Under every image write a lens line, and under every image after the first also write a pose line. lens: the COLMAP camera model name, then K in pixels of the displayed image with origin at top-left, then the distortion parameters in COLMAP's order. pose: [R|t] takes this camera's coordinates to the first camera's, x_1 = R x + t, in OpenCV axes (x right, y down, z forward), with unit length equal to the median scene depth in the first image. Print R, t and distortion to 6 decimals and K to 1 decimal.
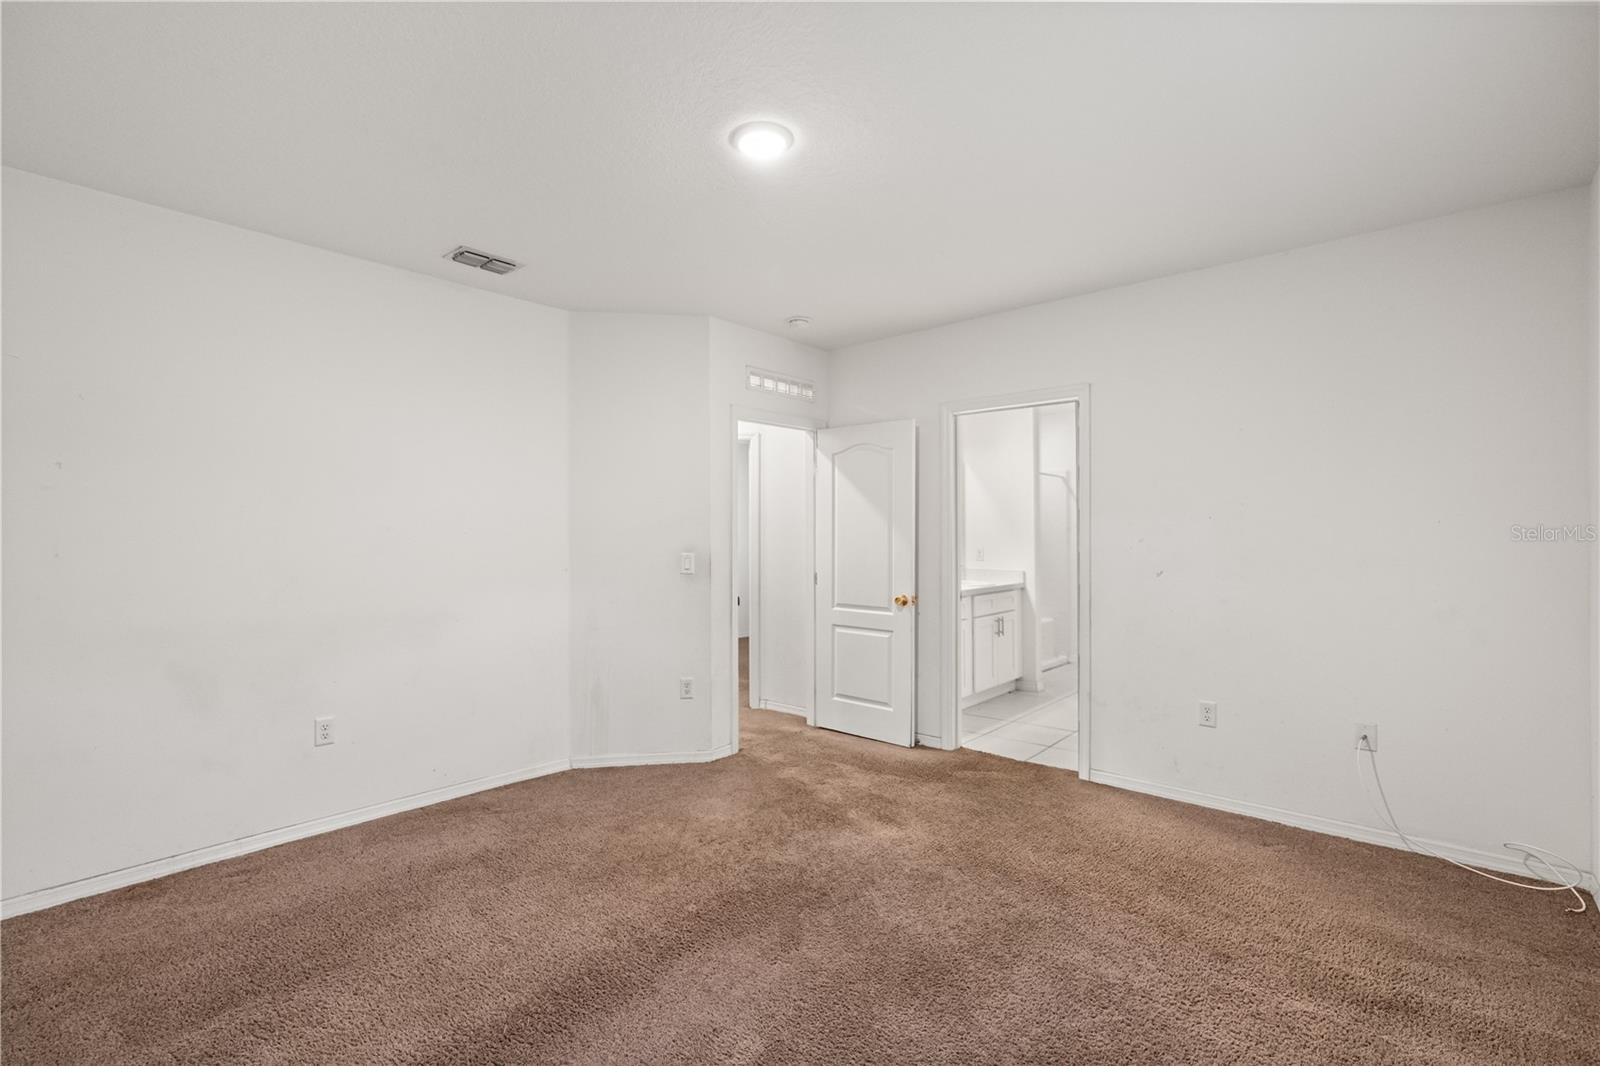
lens RADIAL K [[738.0, 0, 795.8], [0, 738.0, 526.8], [0, 0, 1]] dist [-0.001838, -0.000060]
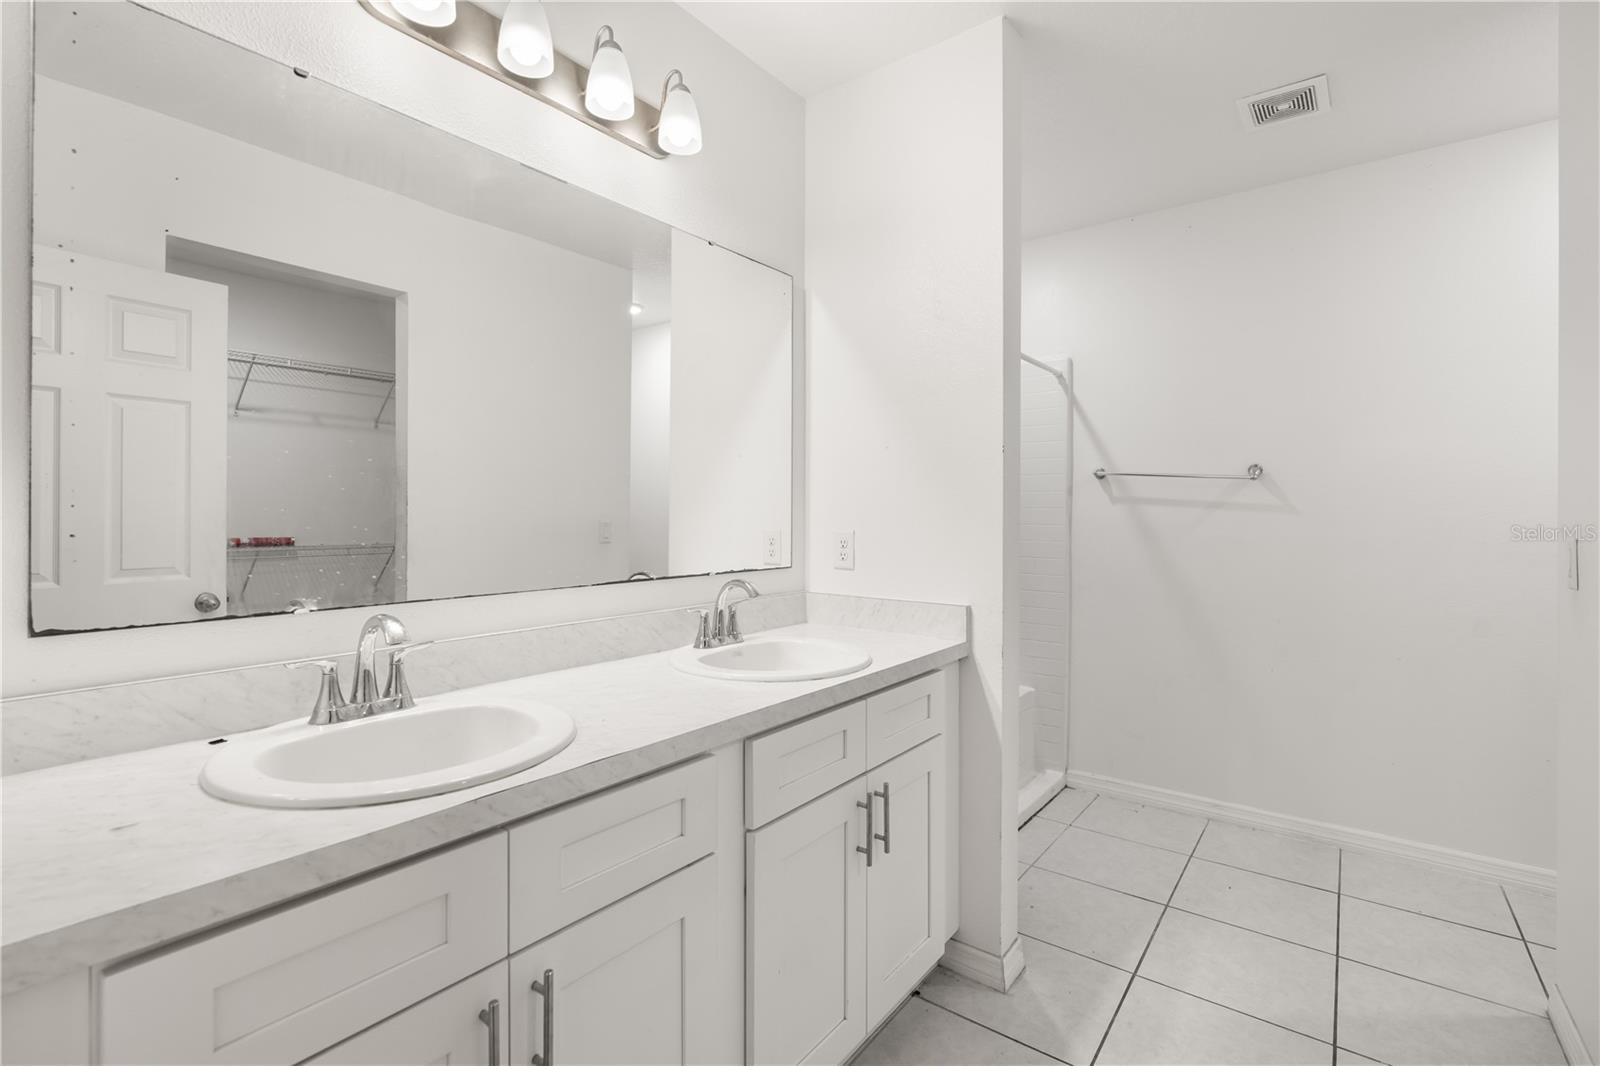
lens RADIAL K [[738.0, 0, 795.8], [0, 738.0, 526.8], [0, 0, 1]] dist [-0.001838, -0.000060]
pose [[0.998344, 0.005710, 0.057239, 0.218194], [-0.007198, 0.999641, 0.025826, 0.017462], [-0.057071, -0.026195, 0.998026, 0.691813]]
